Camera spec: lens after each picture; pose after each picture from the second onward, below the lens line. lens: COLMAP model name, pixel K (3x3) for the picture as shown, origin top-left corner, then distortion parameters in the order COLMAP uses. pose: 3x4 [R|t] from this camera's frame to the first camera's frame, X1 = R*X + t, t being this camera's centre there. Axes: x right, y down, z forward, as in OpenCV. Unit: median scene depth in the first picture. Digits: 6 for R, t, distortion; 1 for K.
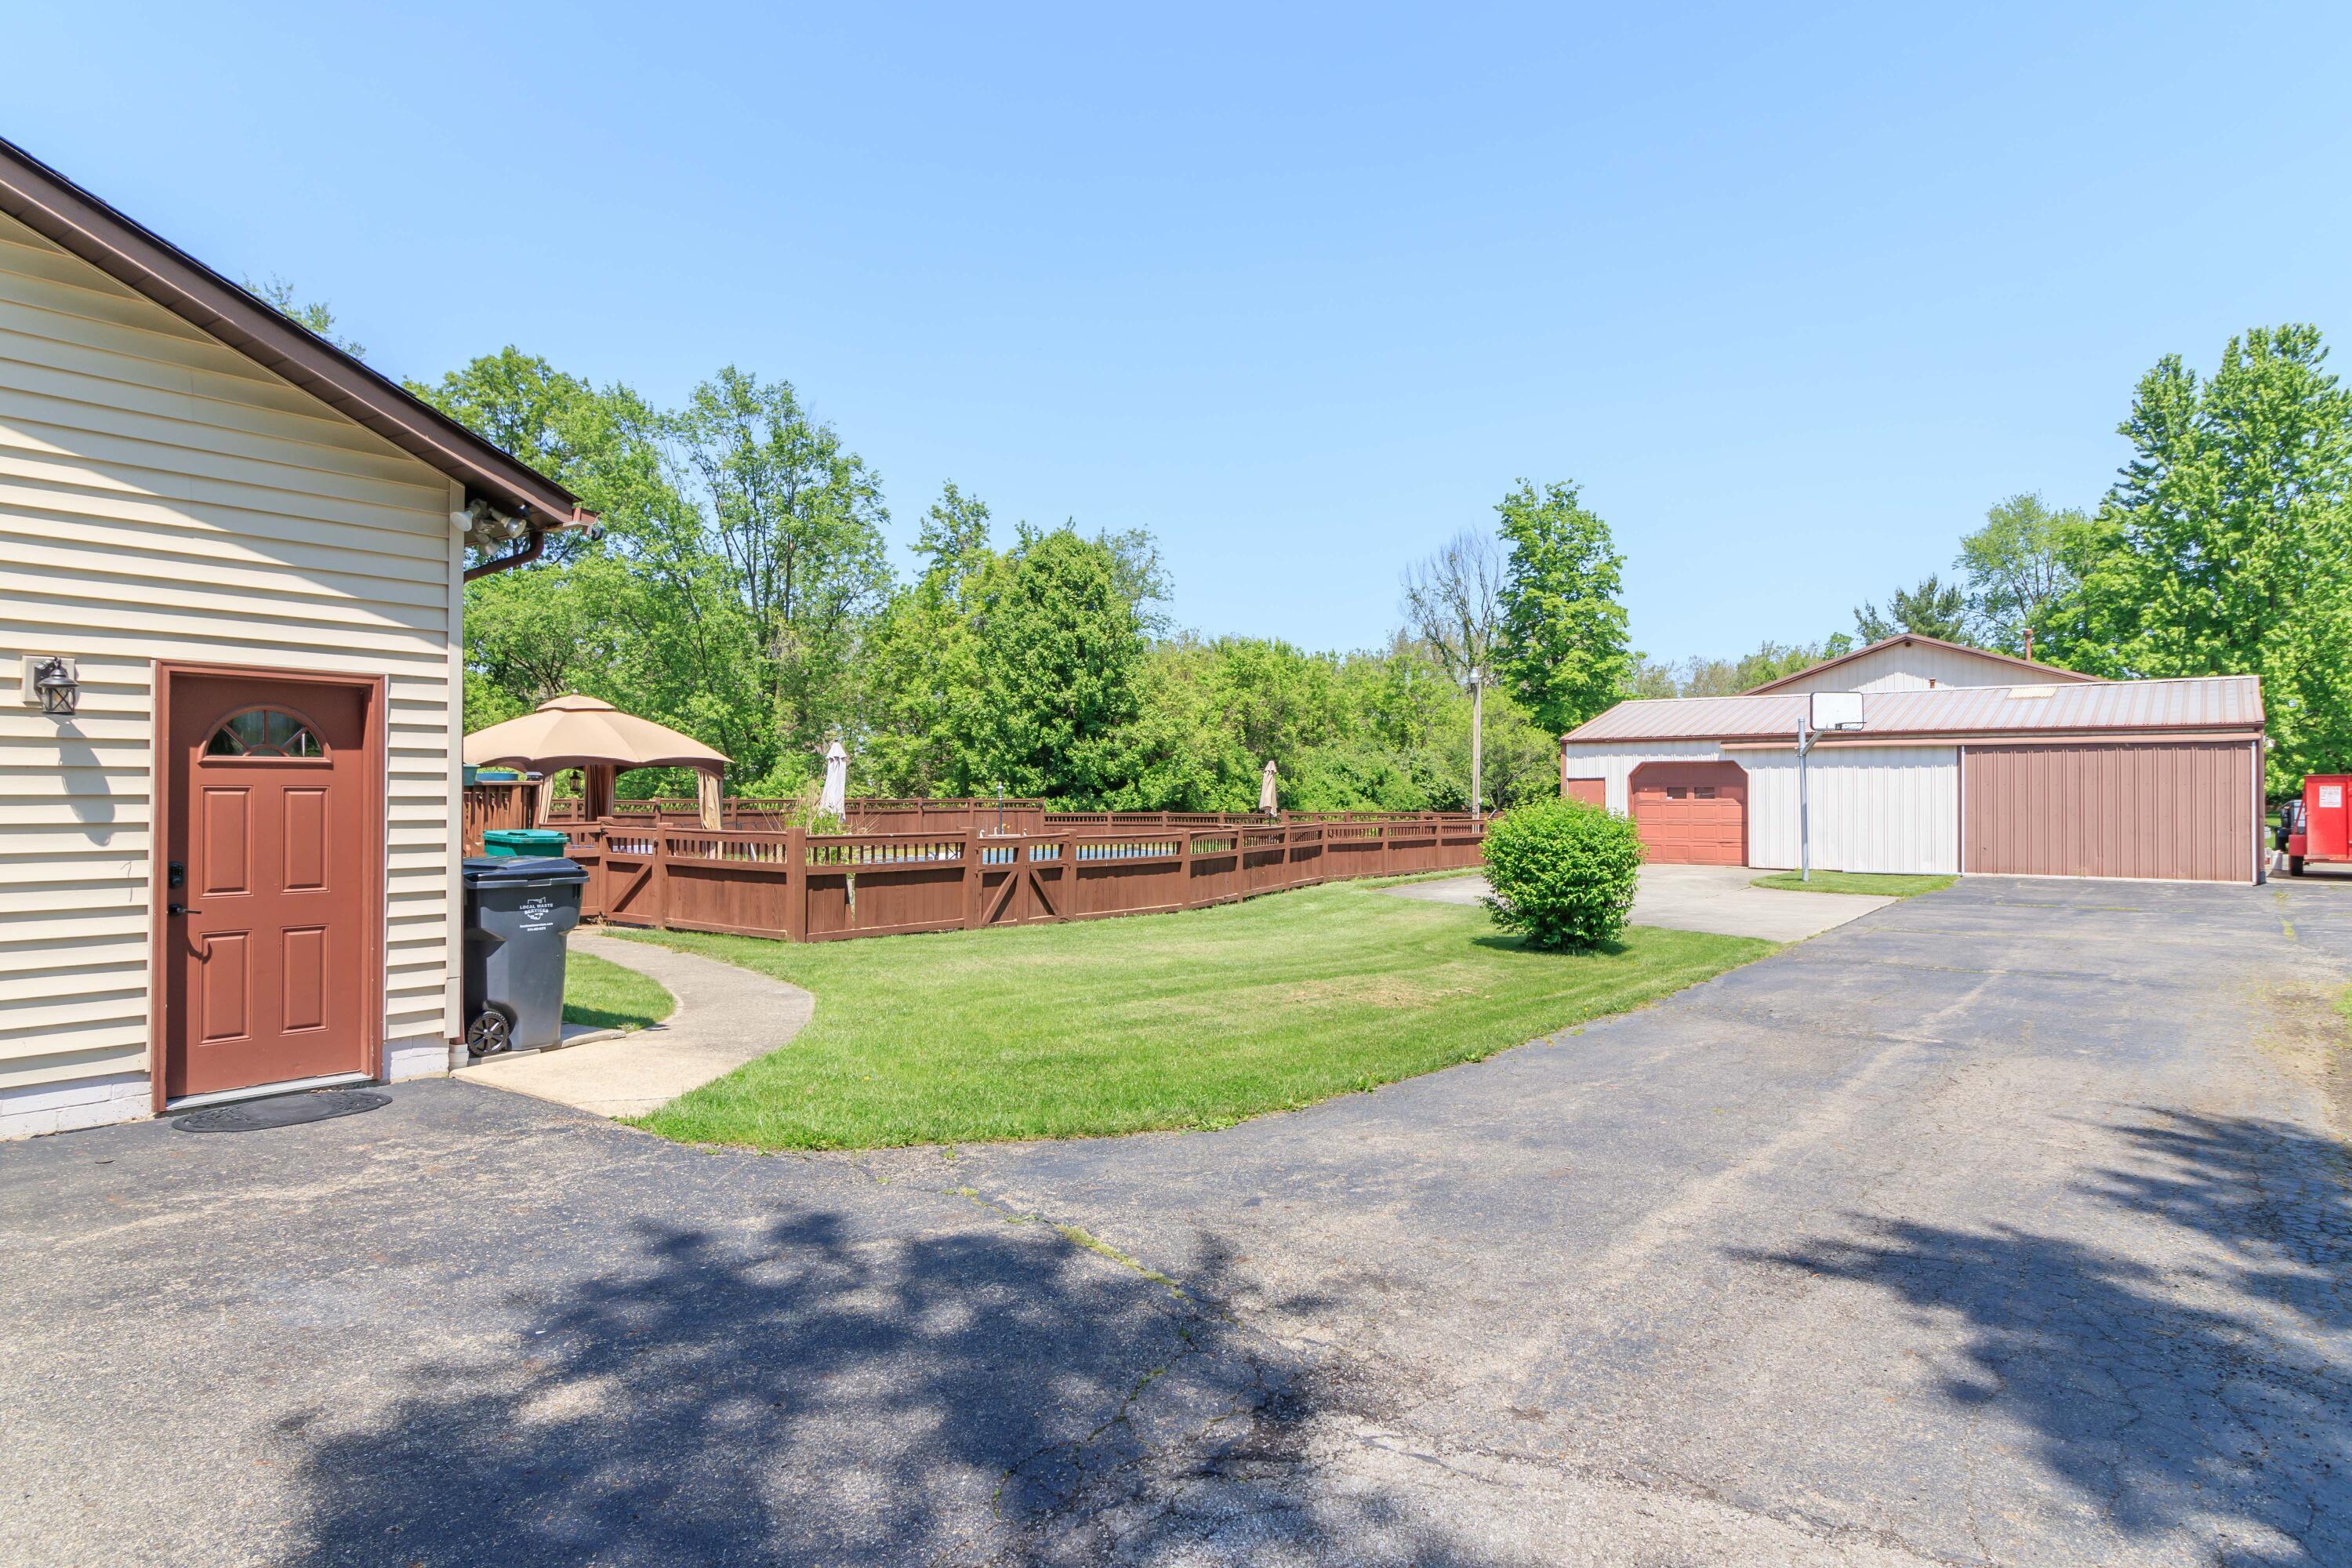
lens RADIAL K [[1410.0, 0, 1190.7], [0, 1410.0, 787.7], [0, 0, 1]] dist [0.009909, 0.002408]
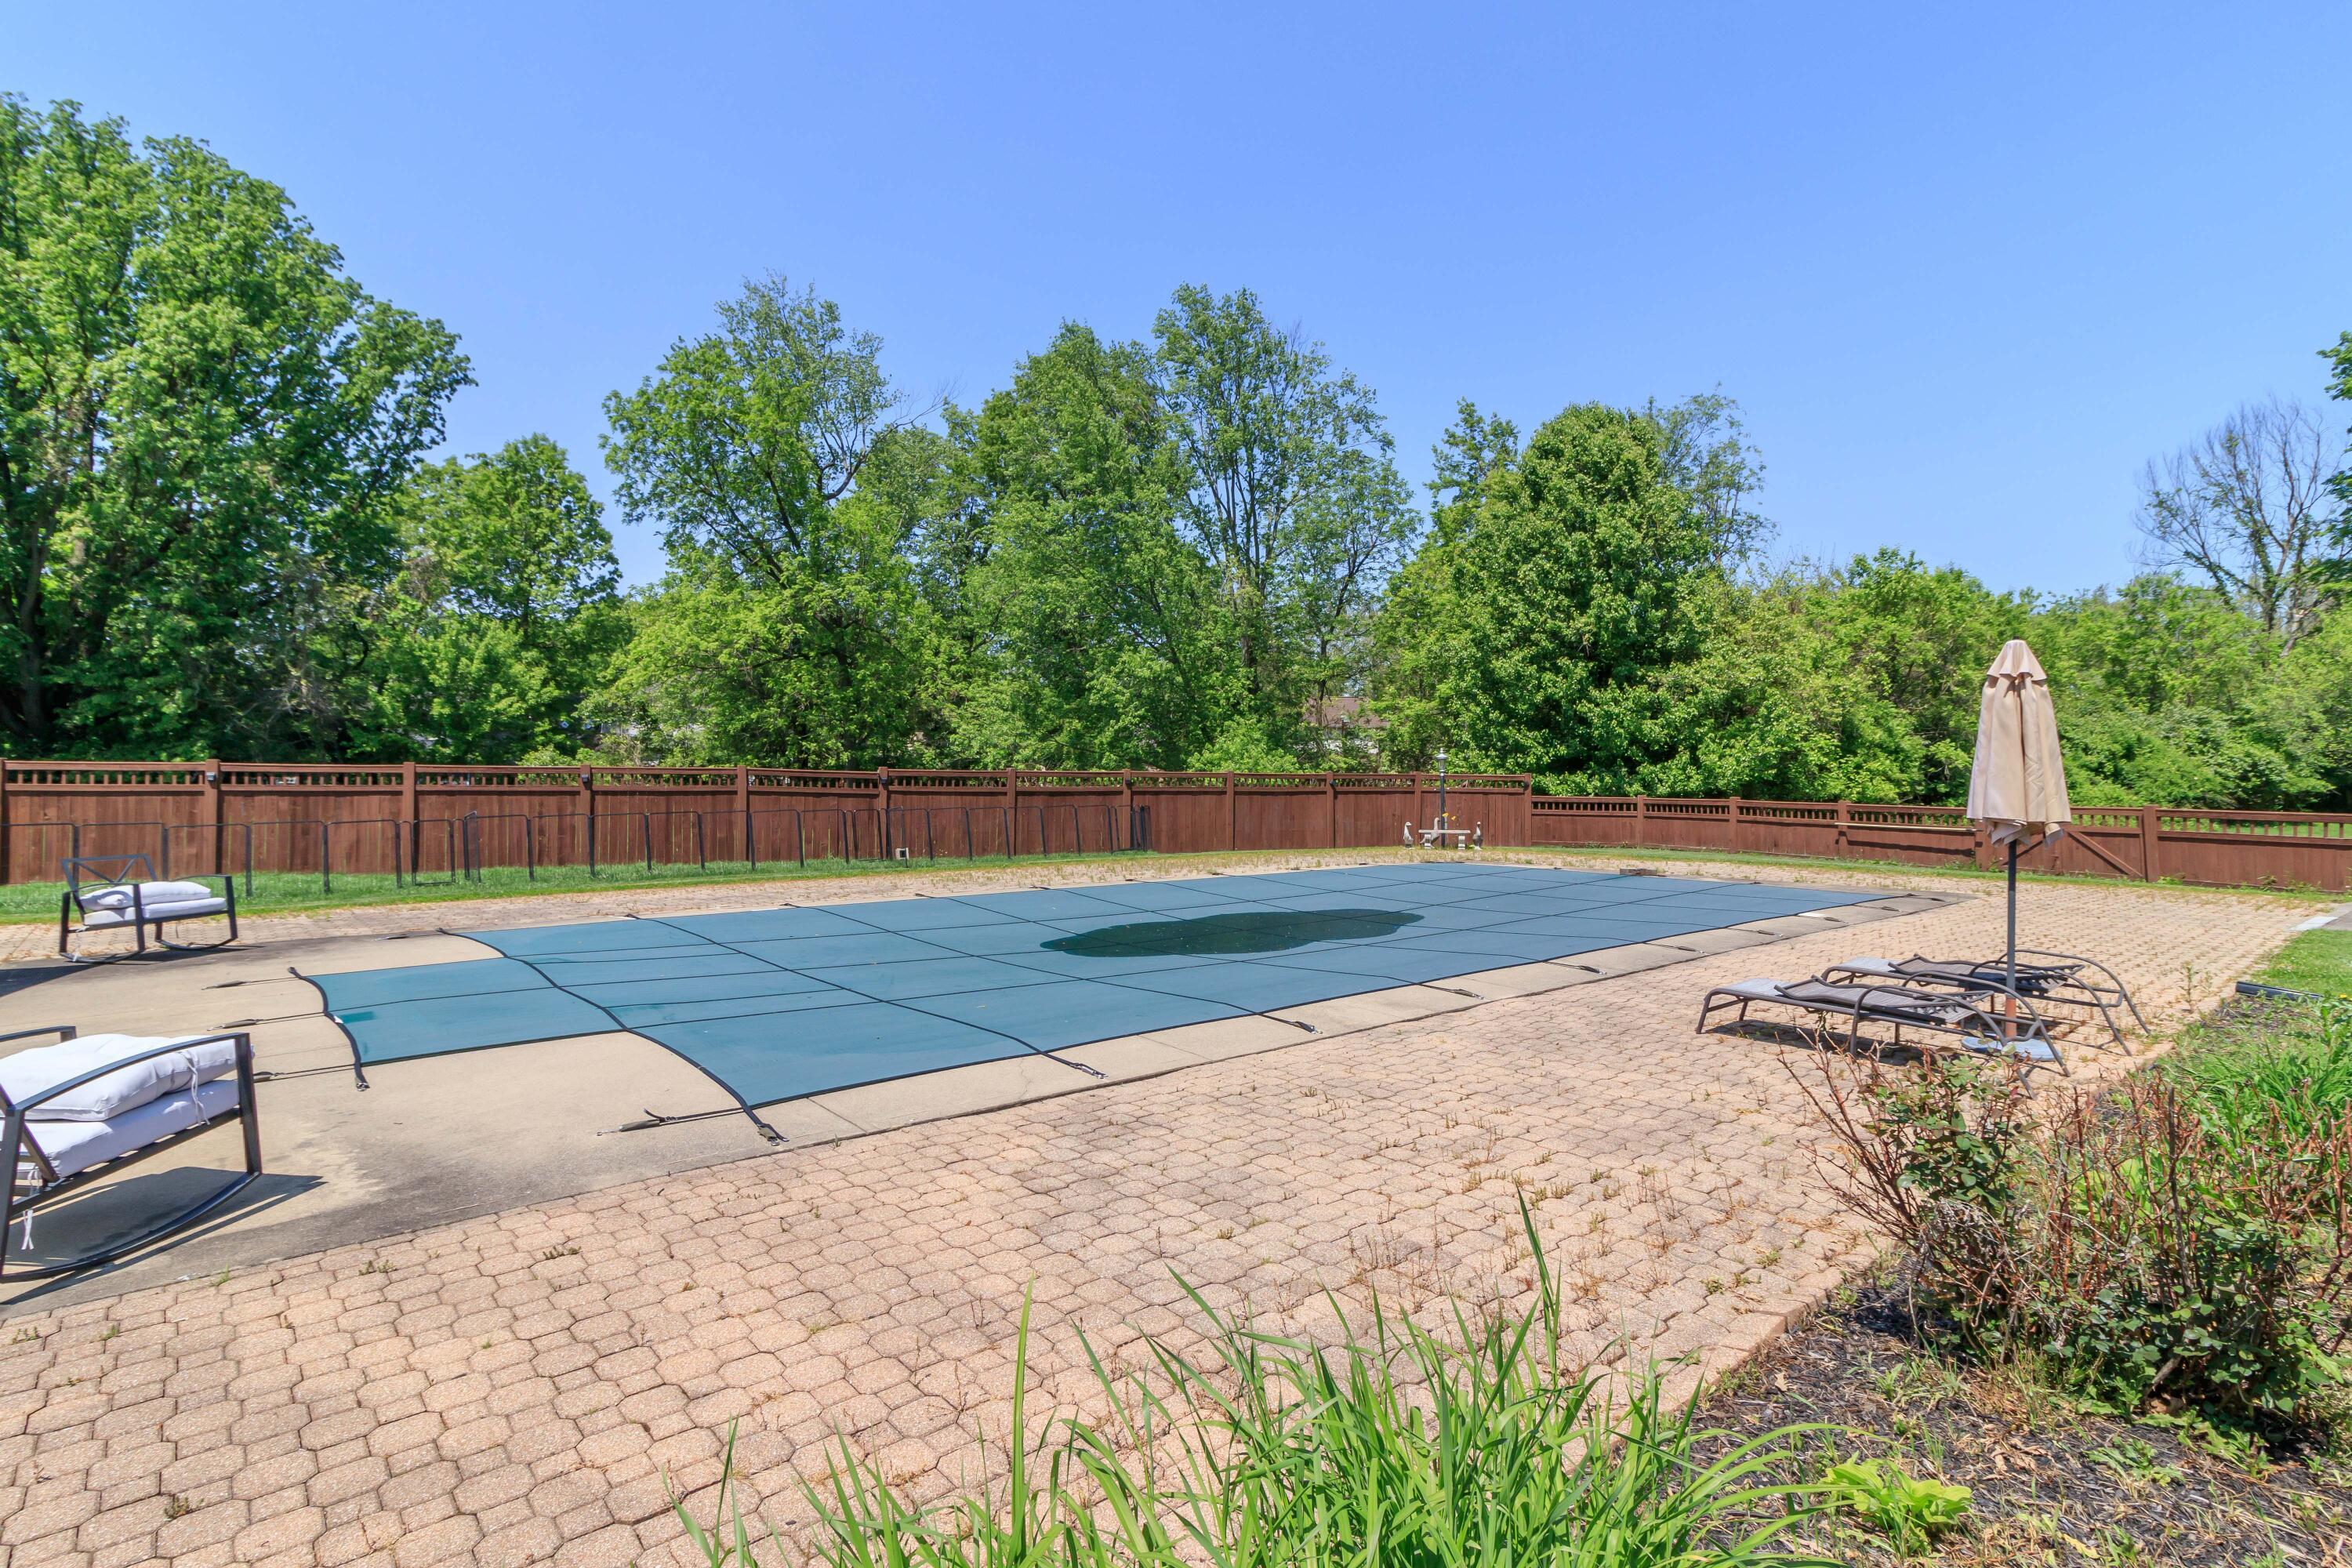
lens RADIAL K [[1092.1, 0, 1178.5], [0, 1092.1, 736.9], [0, 0, 1]] dist [0.013038, -0.001743]
pose [[0.862650, -0.007138, -0.505752, 0.012166], [-0.005293, 0.999718, -0.023139, 0.002533], [0.505774, 0.022638, 0.862369, 0.433763]]
